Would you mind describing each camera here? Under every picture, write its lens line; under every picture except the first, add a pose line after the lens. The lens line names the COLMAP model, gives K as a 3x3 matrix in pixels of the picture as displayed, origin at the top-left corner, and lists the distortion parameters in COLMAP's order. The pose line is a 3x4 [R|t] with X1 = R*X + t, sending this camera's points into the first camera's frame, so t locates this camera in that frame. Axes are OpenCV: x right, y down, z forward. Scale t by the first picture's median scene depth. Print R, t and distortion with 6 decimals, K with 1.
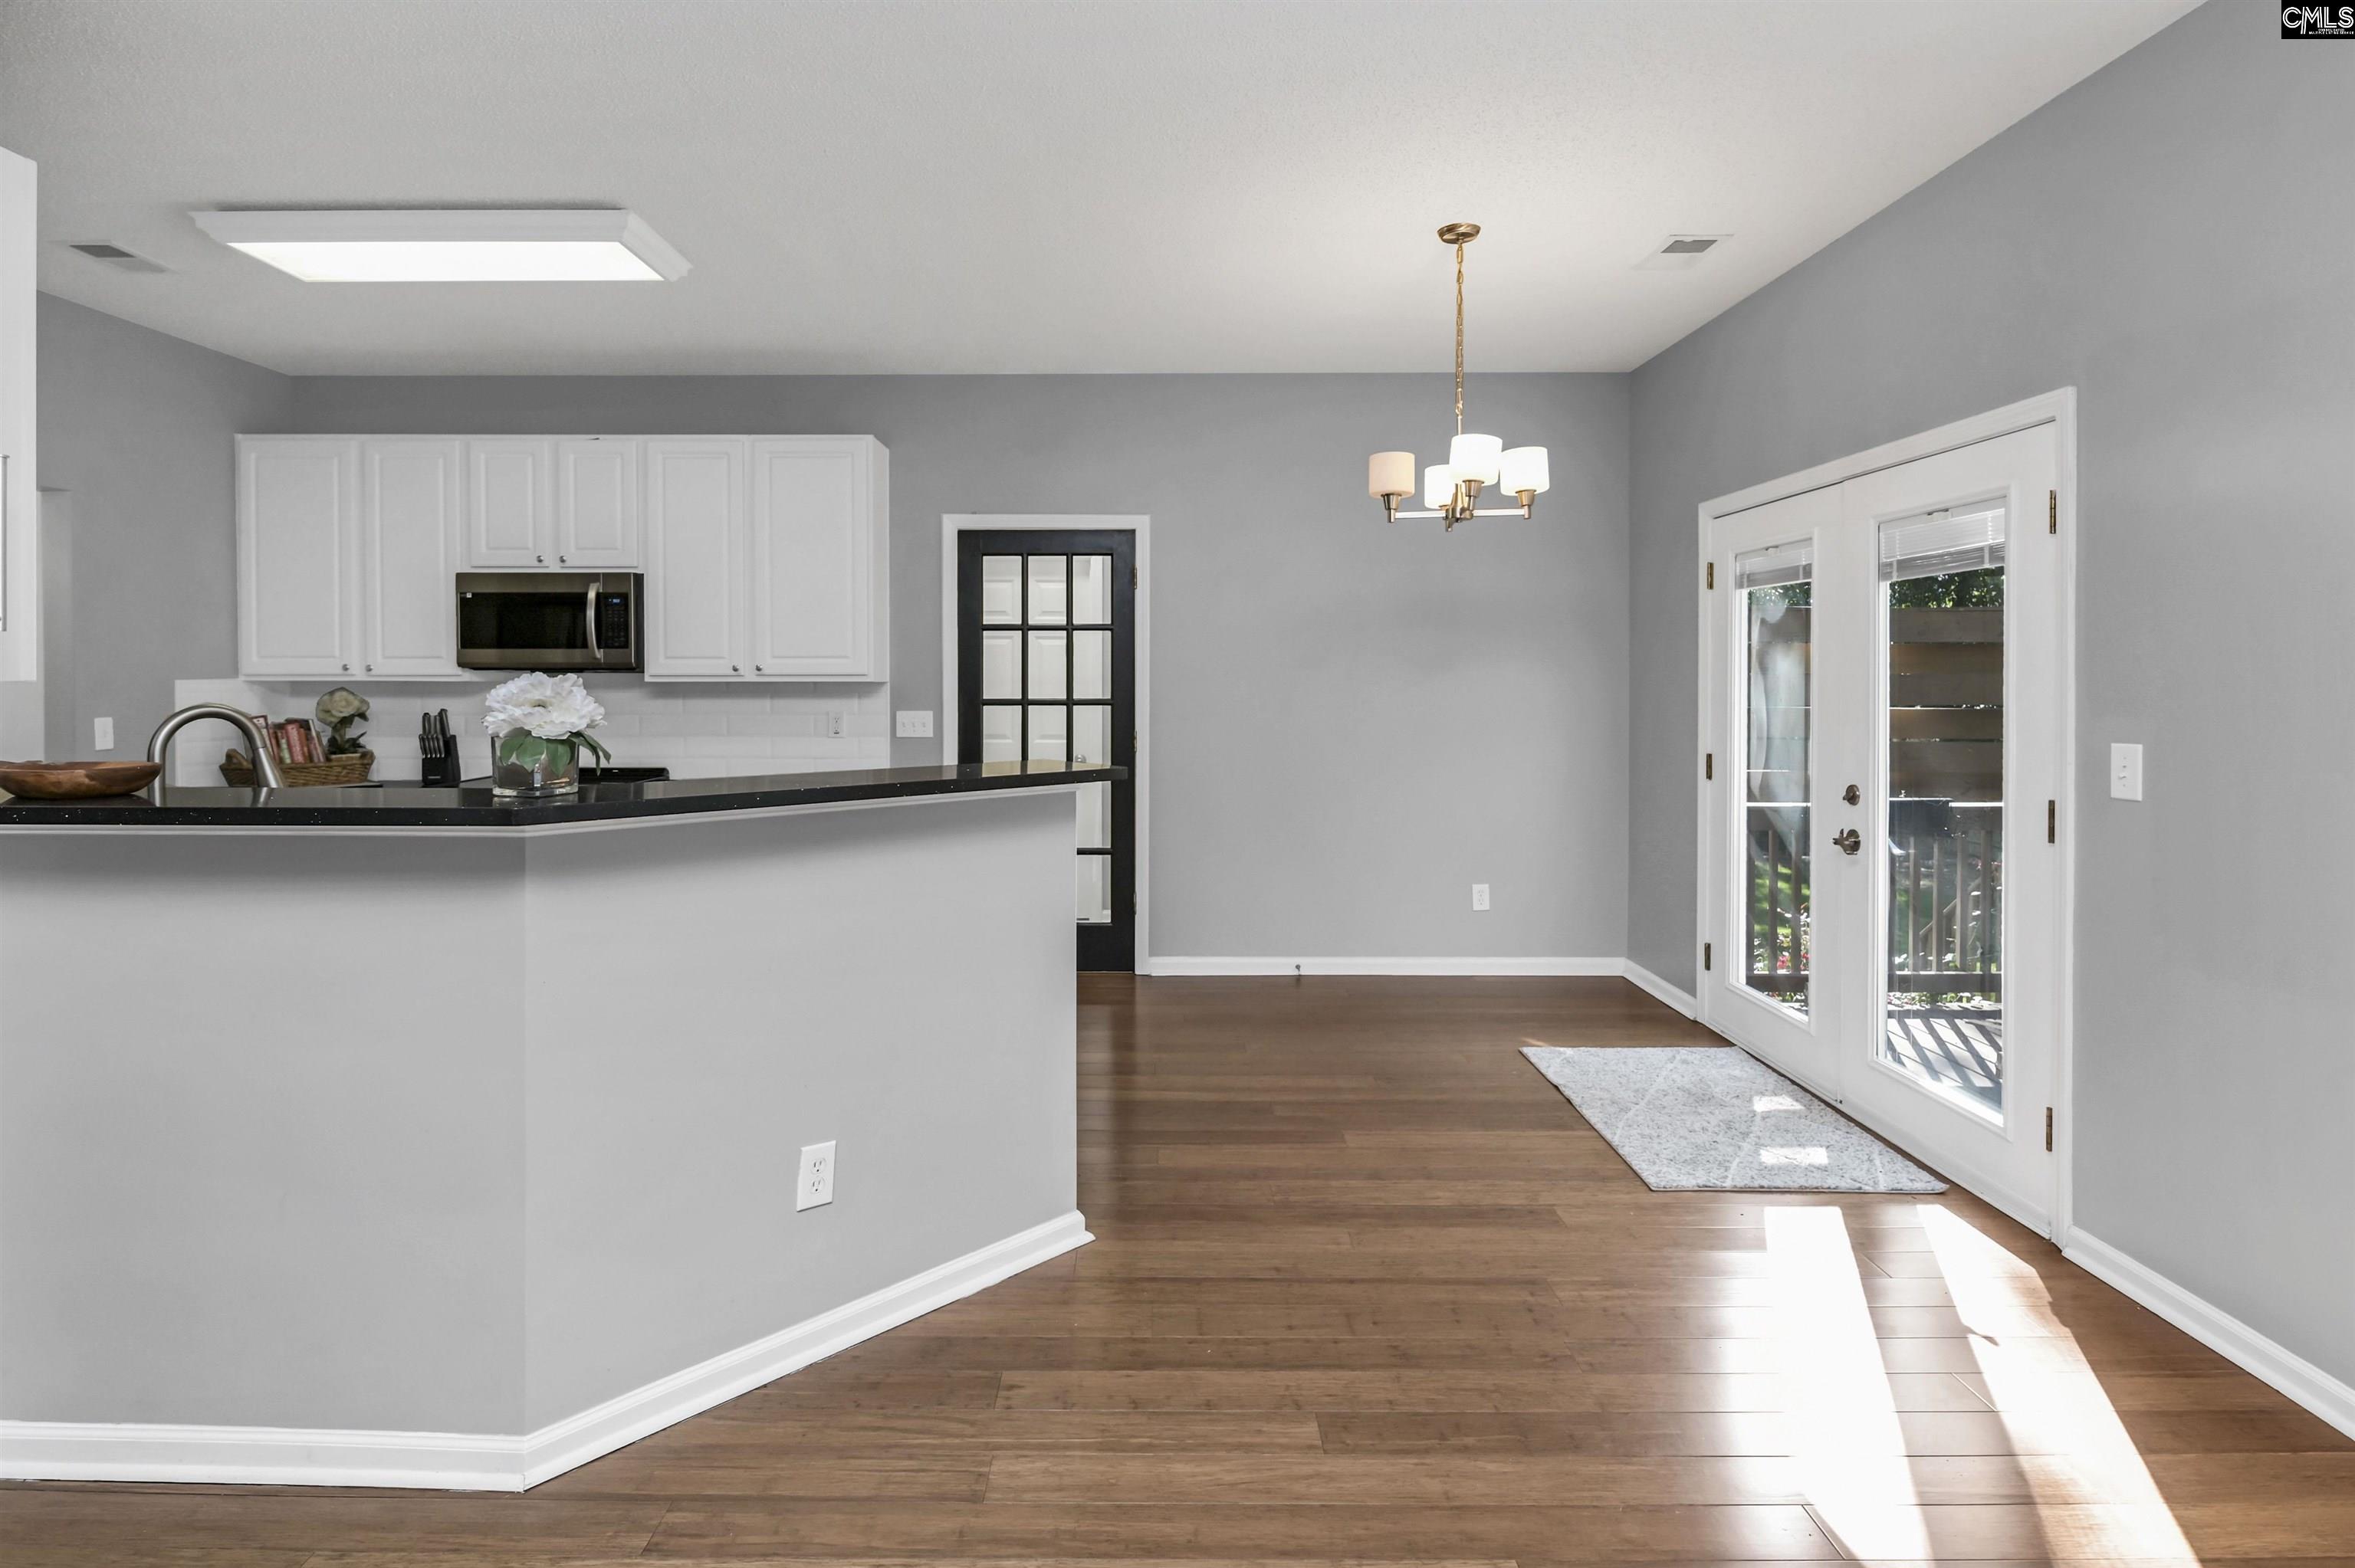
lens RADIAL K [[1217.1, 0, 1185.0], [0, 1217.1, 677.6], [0, 0, 1]] dist [-0.001618, -0.002421]
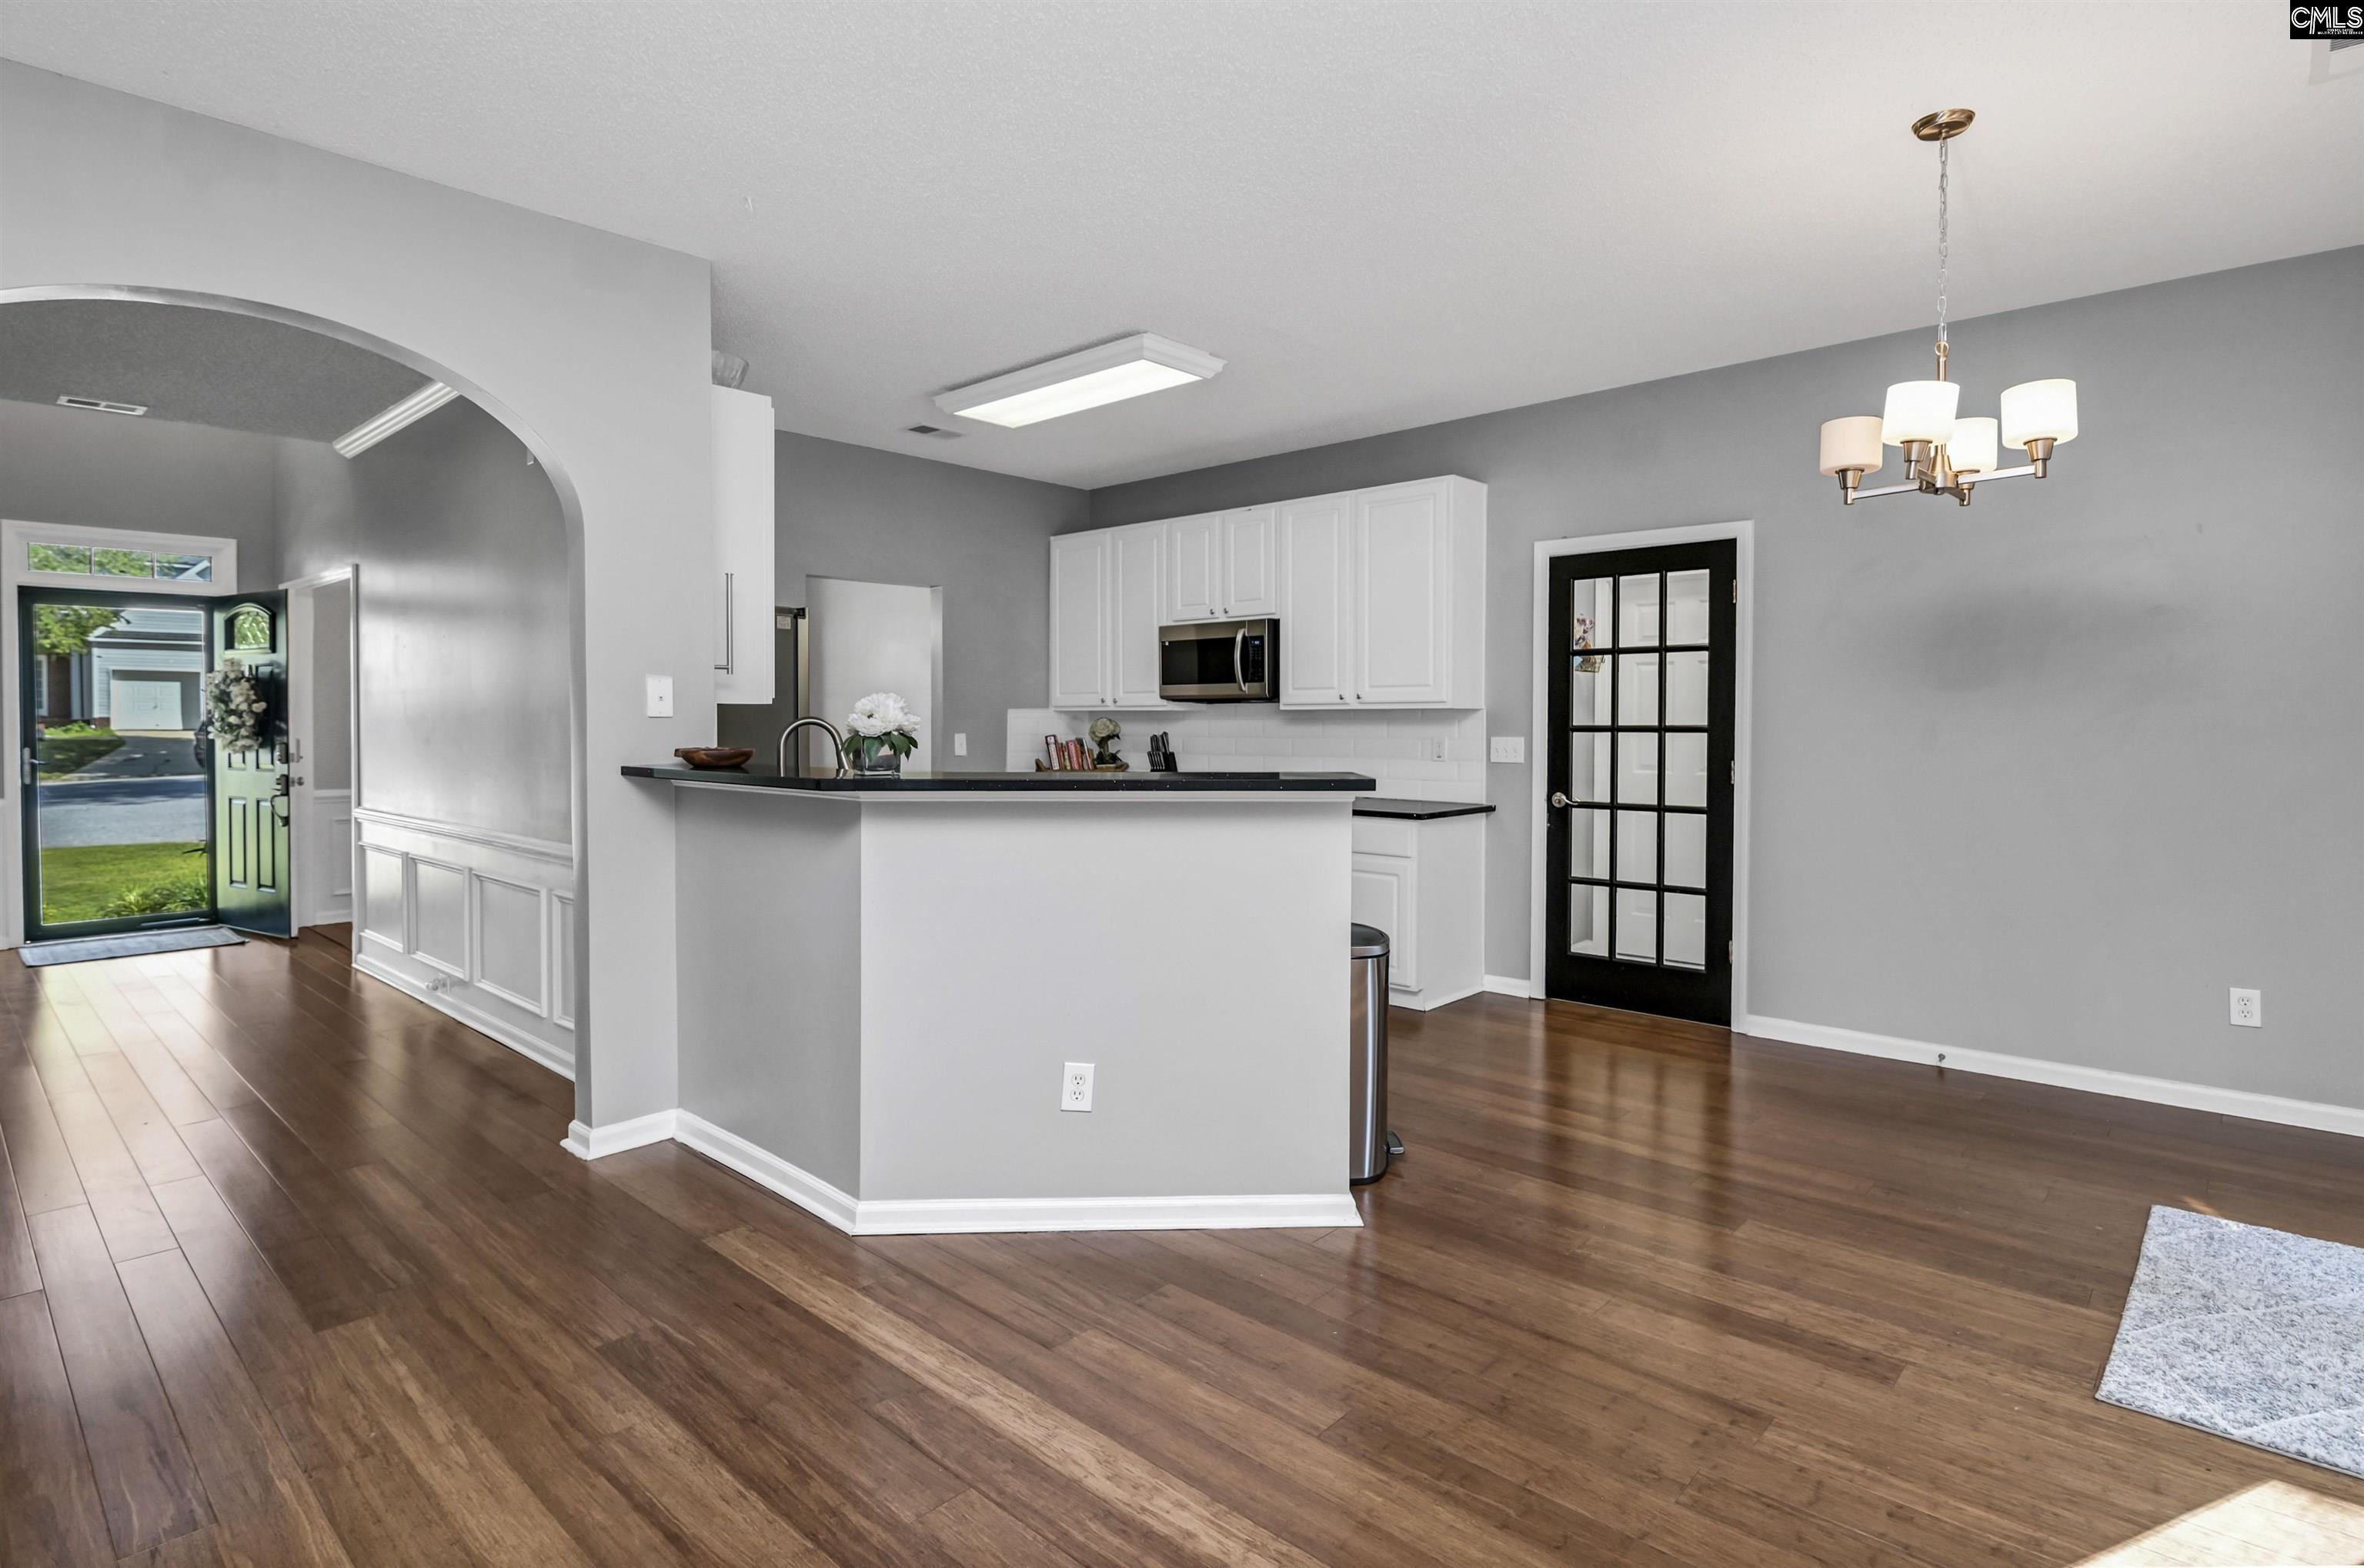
lens RADIAL K [[1216.7, 0, 1179.5], [0, 1216.7, 714.7], [0, 0, 1]] dist [-0.004971, -0.002877]
pose [[0.730366, -0.003533, -0.683047, 0.299575], [0.002408, 0.999994, -0.002598, 0.011689], [0.683052, 0.000253, 0.730370, 0.068588]]
